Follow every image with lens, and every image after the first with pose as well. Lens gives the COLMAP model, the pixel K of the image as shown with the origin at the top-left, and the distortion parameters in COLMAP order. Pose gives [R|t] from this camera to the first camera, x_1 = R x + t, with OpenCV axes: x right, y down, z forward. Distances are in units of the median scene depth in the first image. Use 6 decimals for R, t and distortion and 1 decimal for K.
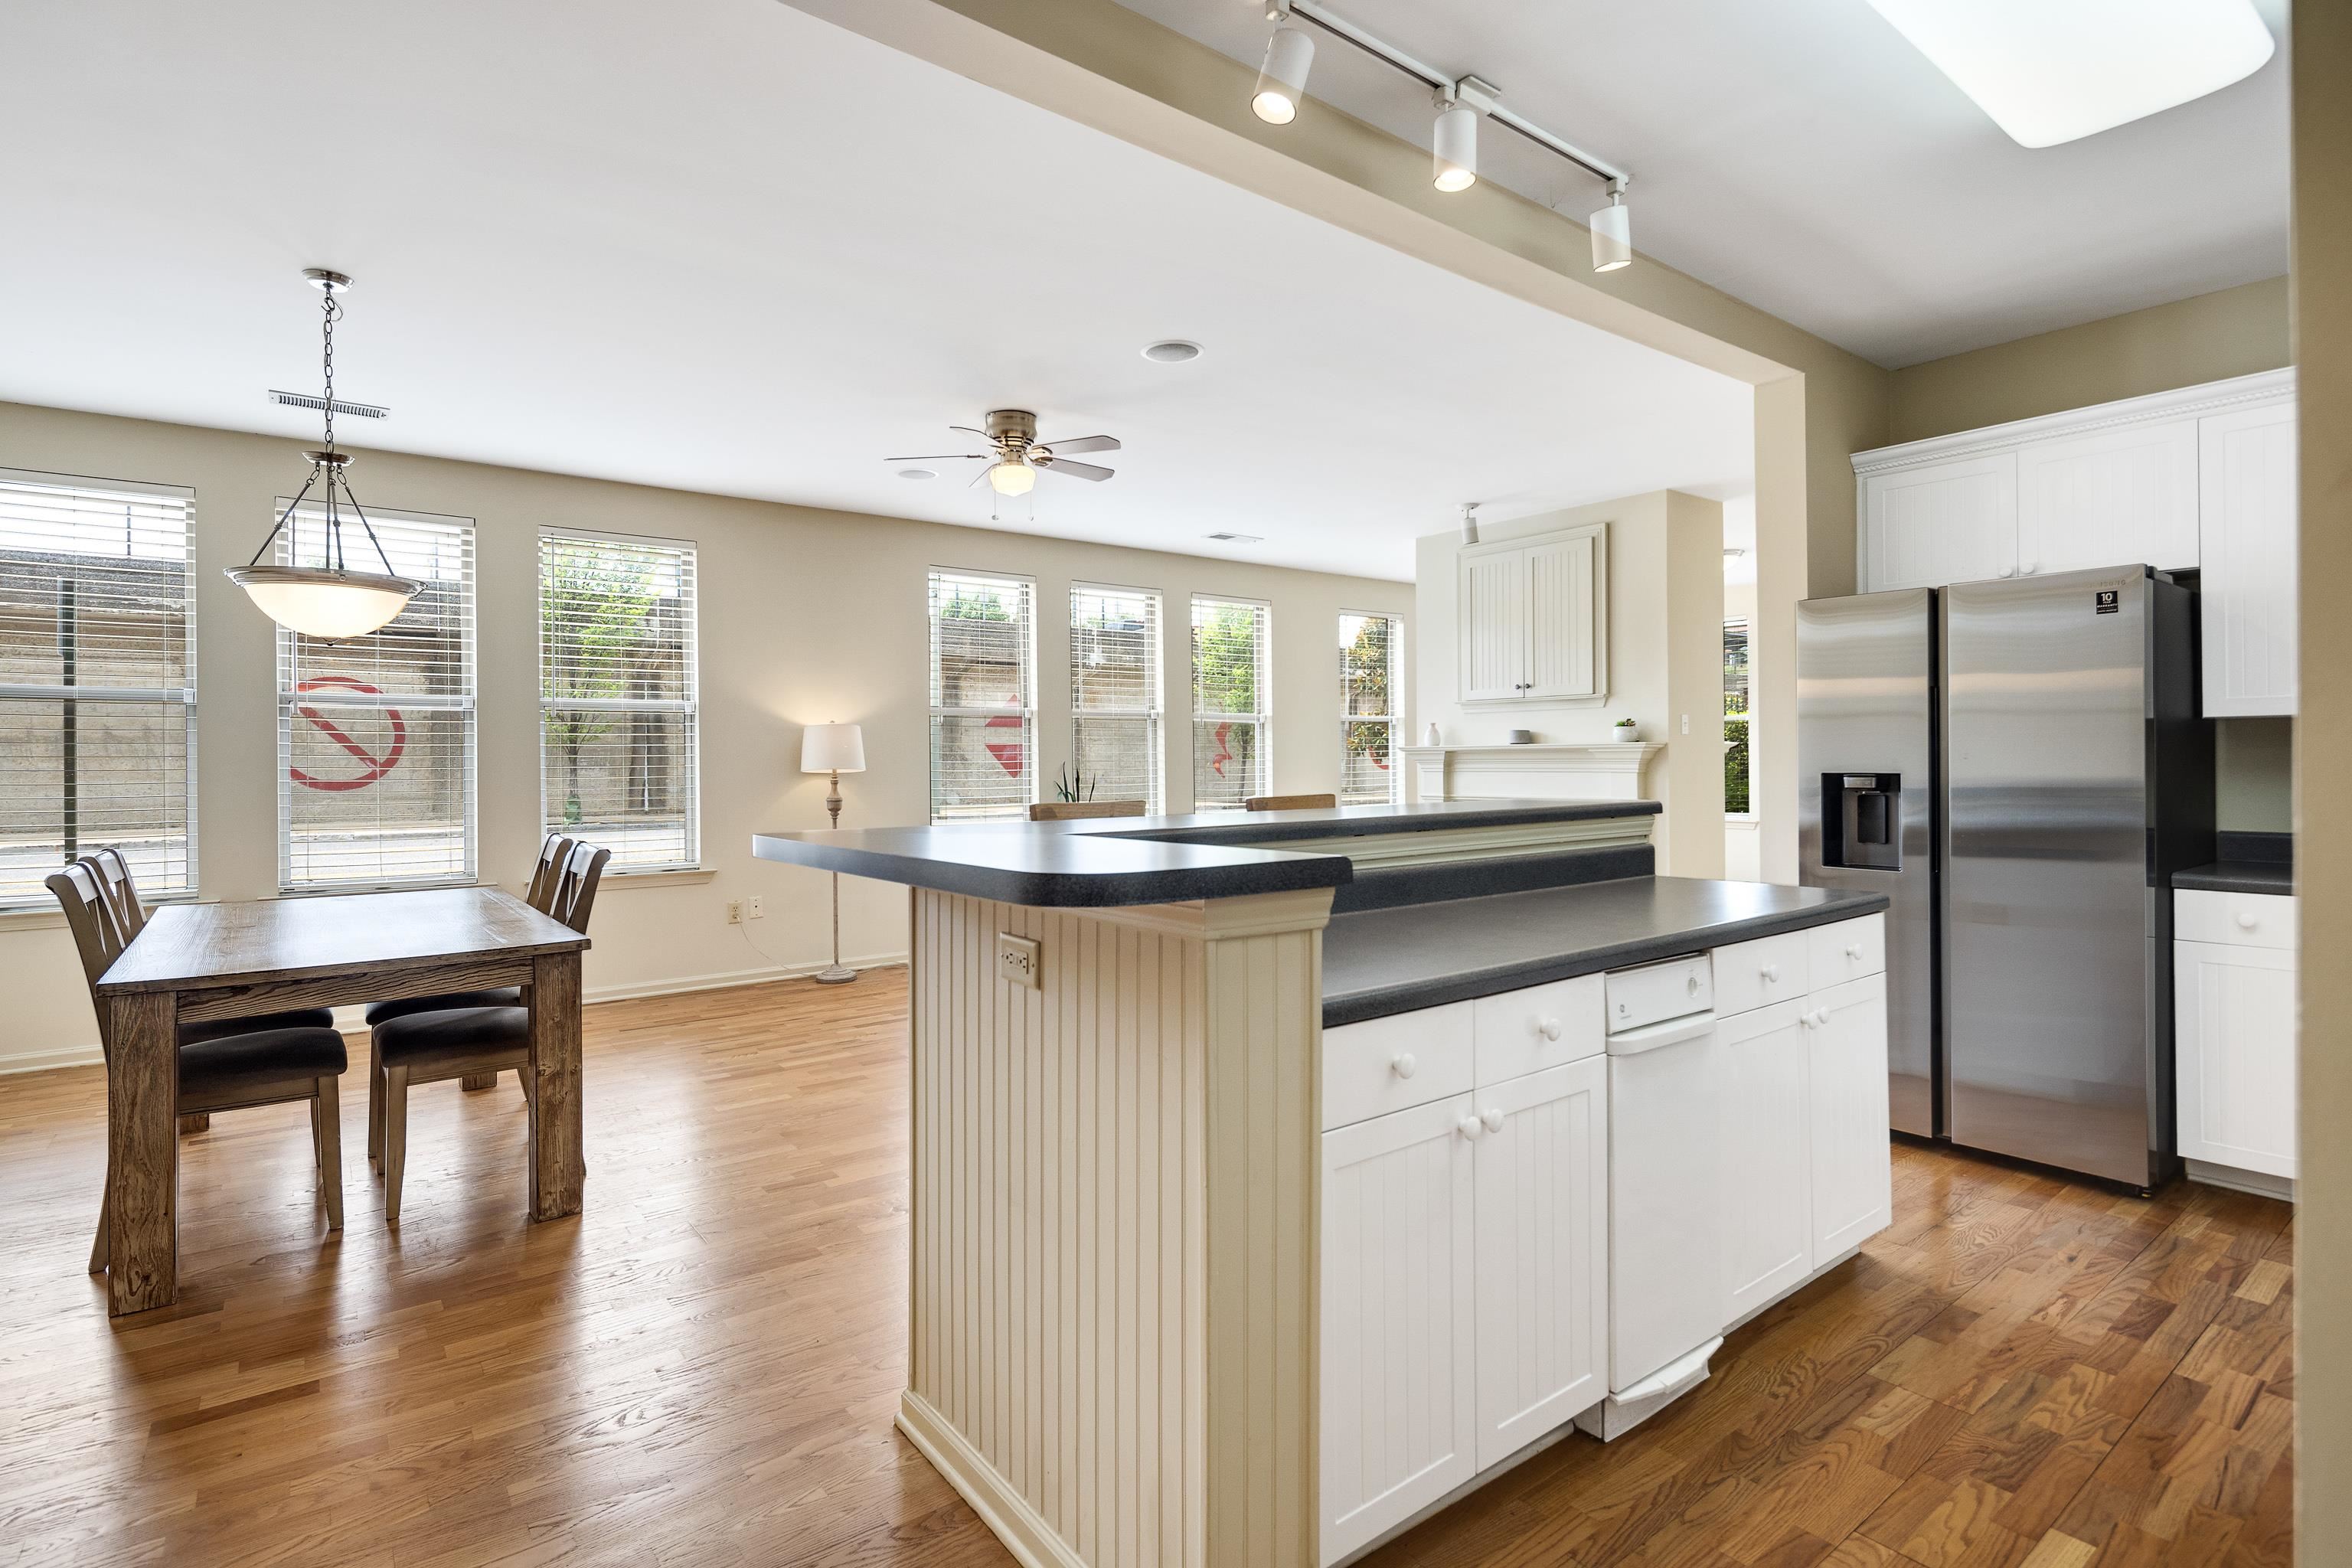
lens RADIAL K [[1133.3, 0, 1155.8], [0, 1133.3, 750.7], [0, 0, 1]] dist [0.003260, -0.000633]
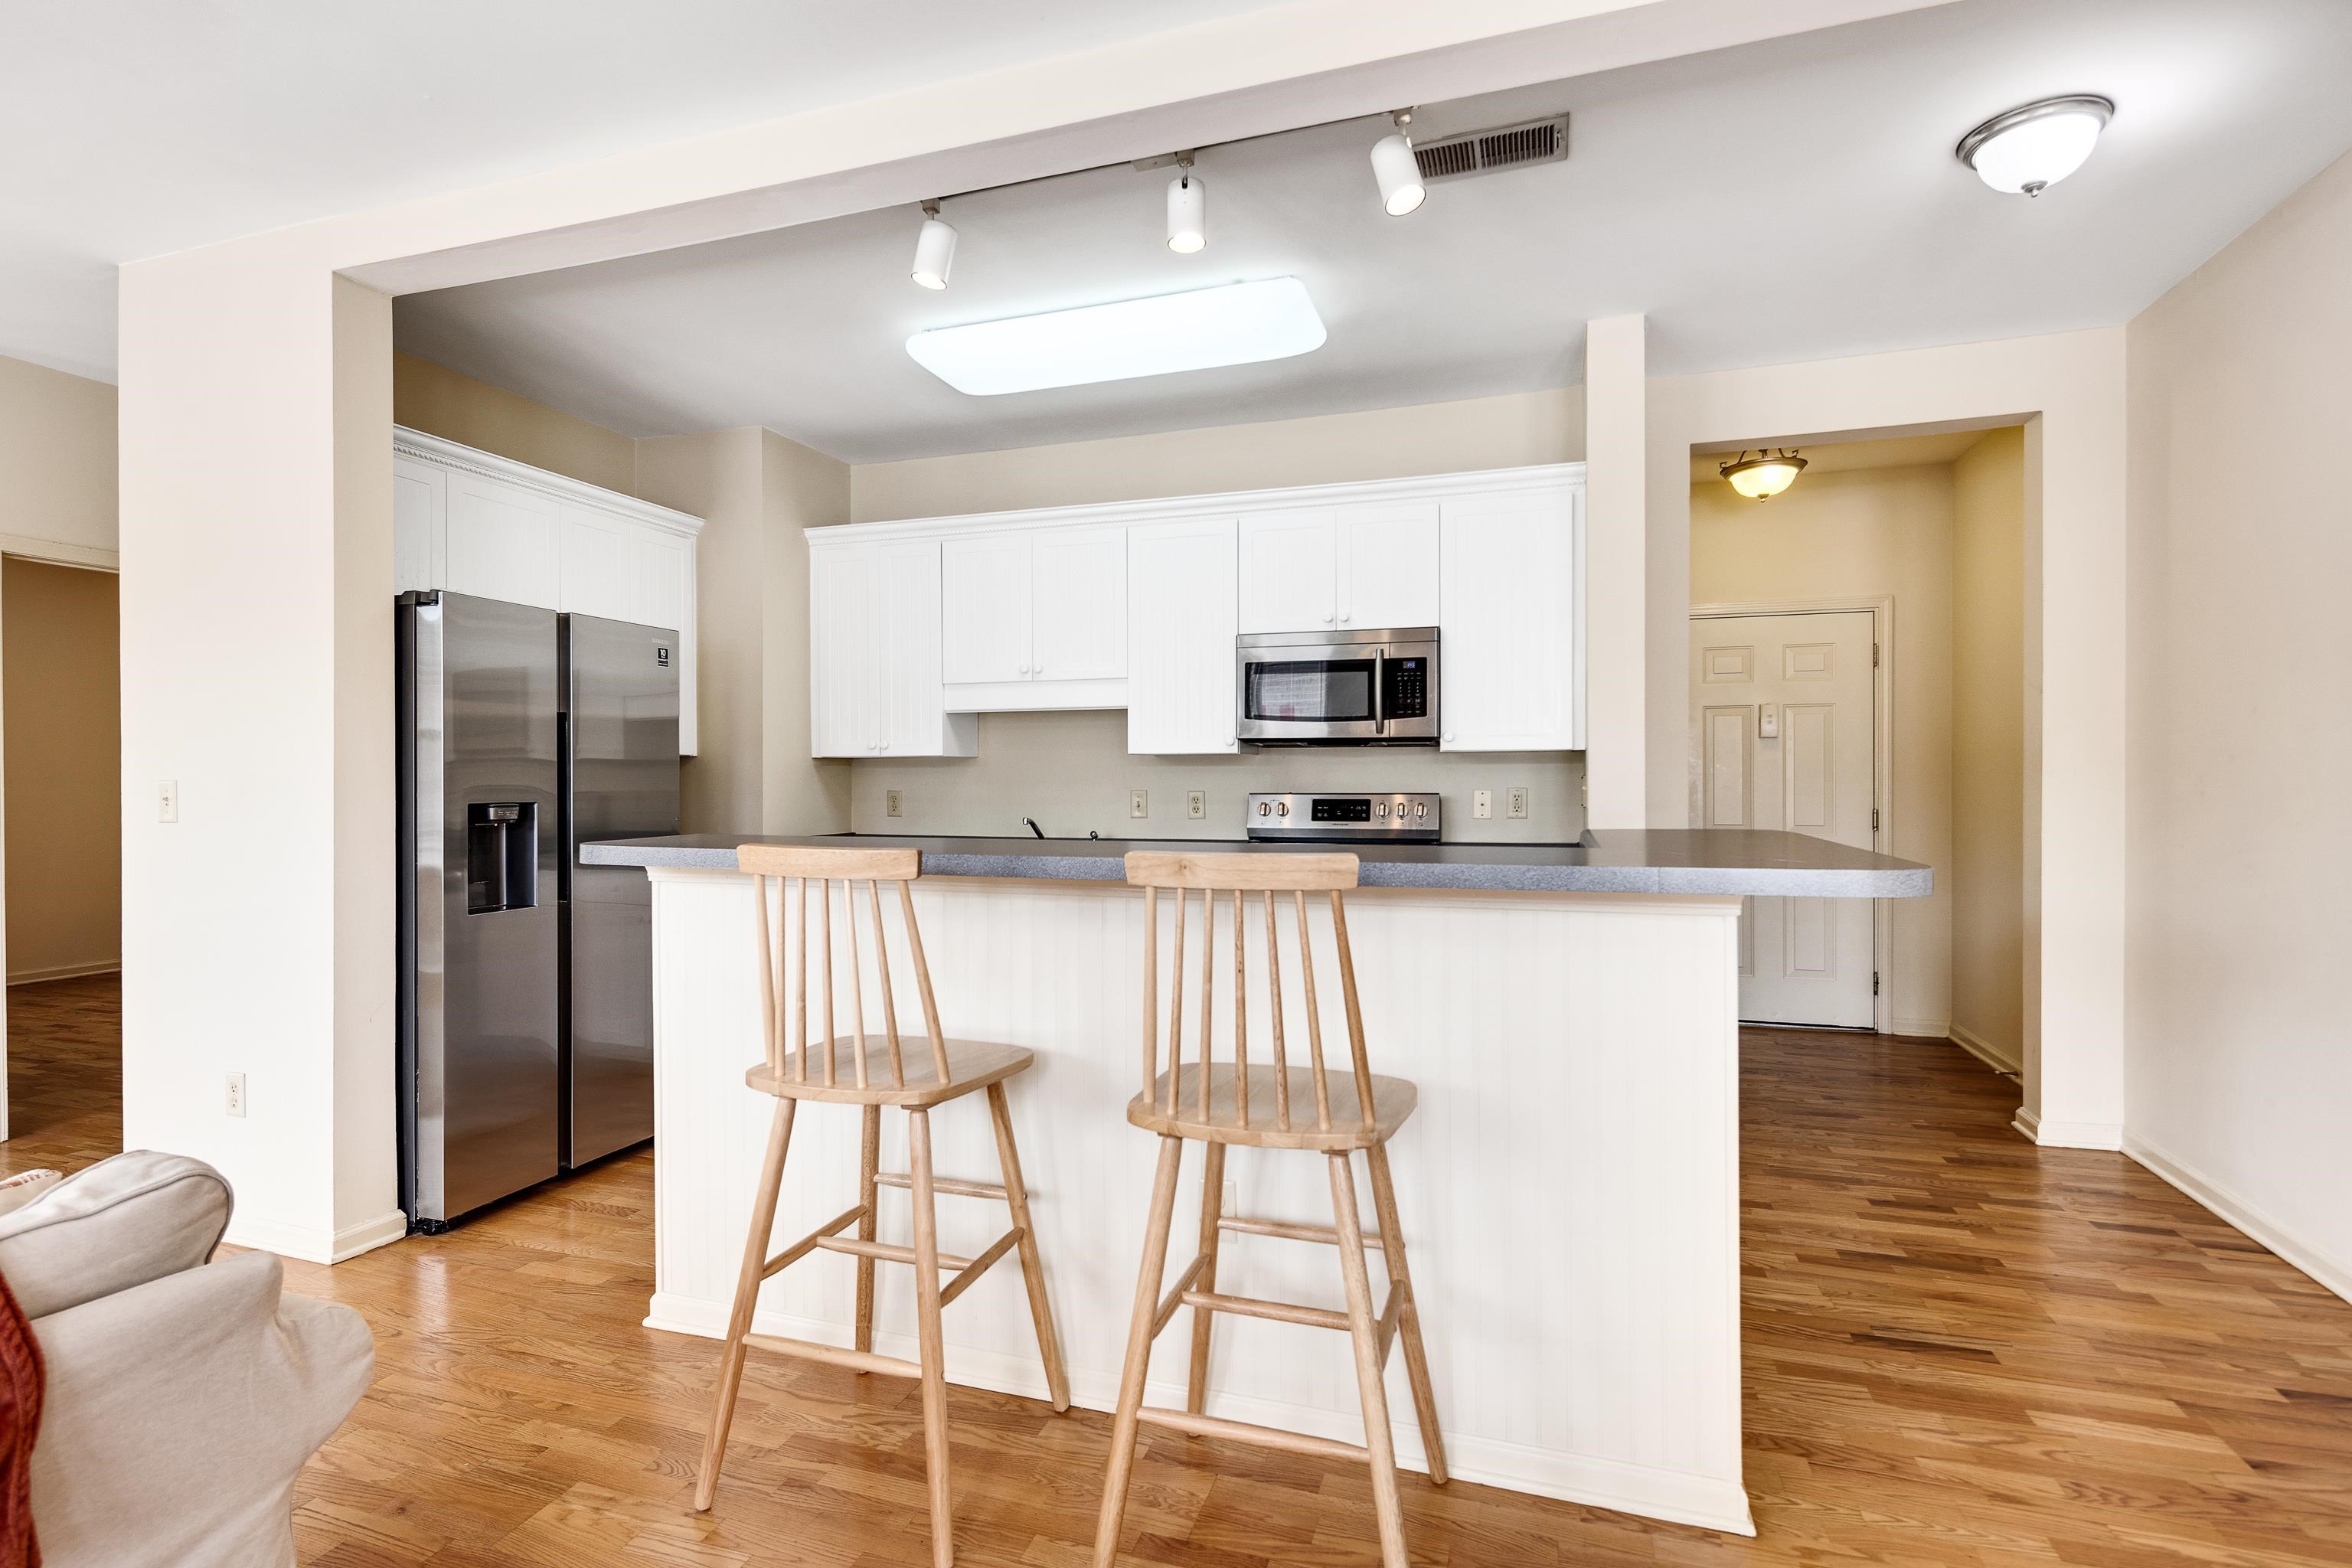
lens RADIAL K [[1130.9, 0, 1159.5], [0, 1130.9, 784.2], [0, 0, 1]] dist [0.000404, -0.000773]
pose [[-0.556415, 0.003489, 0.830897, -0.417234], [0.001295, 0.999994, -0.003332, 0.009379], [-0.830904, -0.000778, -0.556416, 1.111055]]
